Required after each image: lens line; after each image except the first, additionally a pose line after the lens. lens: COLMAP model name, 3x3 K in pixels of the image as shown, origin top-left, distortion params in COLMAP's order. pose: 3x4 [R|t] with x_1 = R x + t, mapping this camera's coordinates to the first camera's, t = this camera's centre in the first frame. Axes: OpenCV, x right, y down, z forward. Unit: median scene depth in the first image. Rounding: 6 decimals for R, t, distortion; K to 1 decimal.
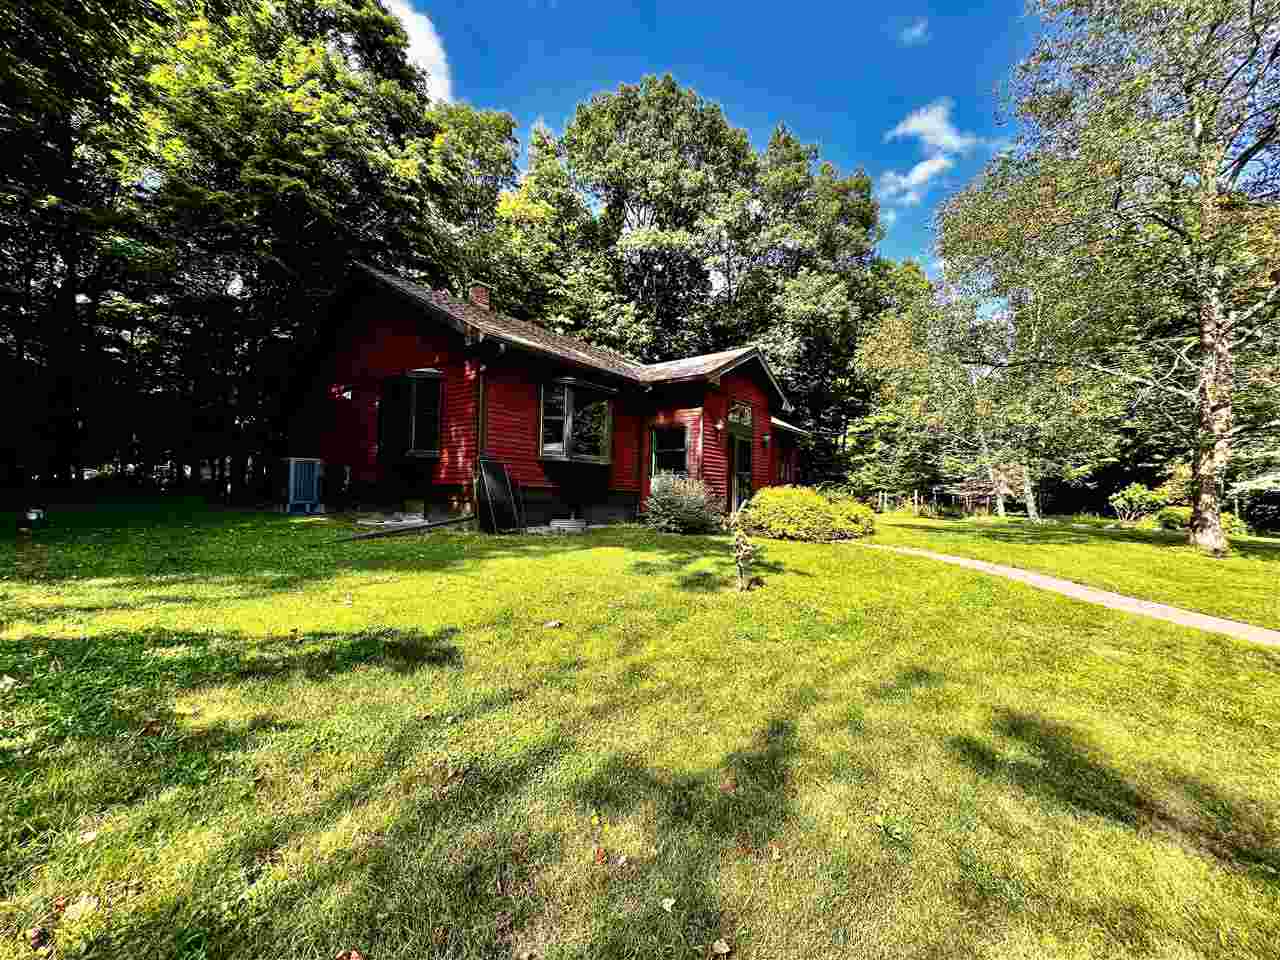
lens RADIAL K [[513.1, 0, 637.7], [0, 513.1, 491.1], [0, 0, 1]] dist [-0.004068, 0.000109]
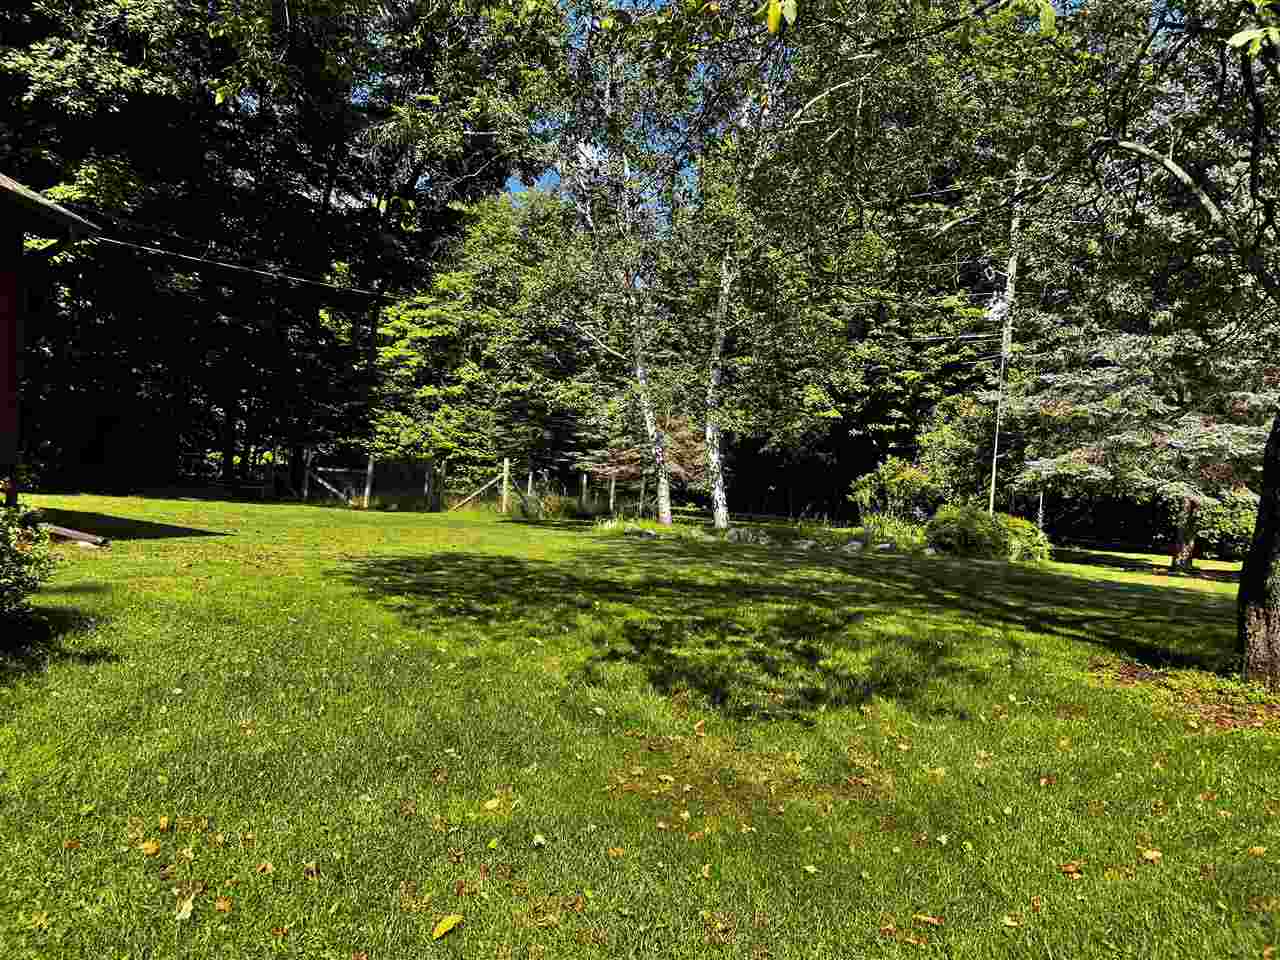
lens RADIAL K [[964.7, 0, 640.8], [0, 964.7, 479.4], [0, 0, 1]] dist [0.049074, -0.054283]
pose [[0.827788, 0.020129, 0.560680, 0.130826], [-0.032009, 0.999423, 0.011378, 0.001942], [-0.560127, -0.027365, 0.827955, 0.189808]]
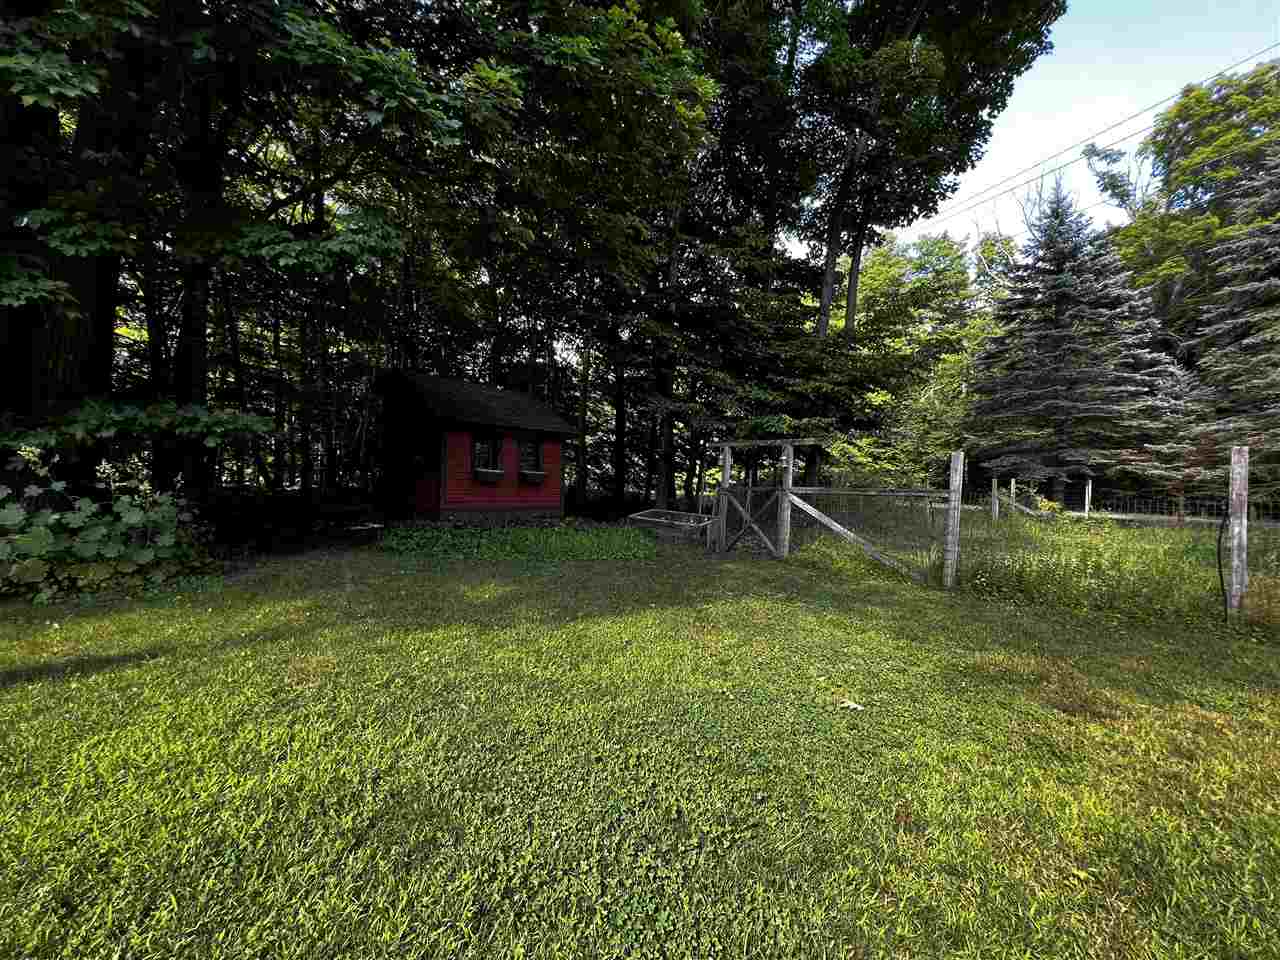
lens RADIAL K [[513.1, 0, 640.5], [0, 513.1, 480.3], [0, 0, 1]] dist [-0.004068, 0.000109]
pose [[0.997034, -0.013138, 0.075835, 0.251514], [0.013042, 0.999913, 0.001765, 0.004385], [-0.075851, -0.000771, 0.997119, 0.700932]]
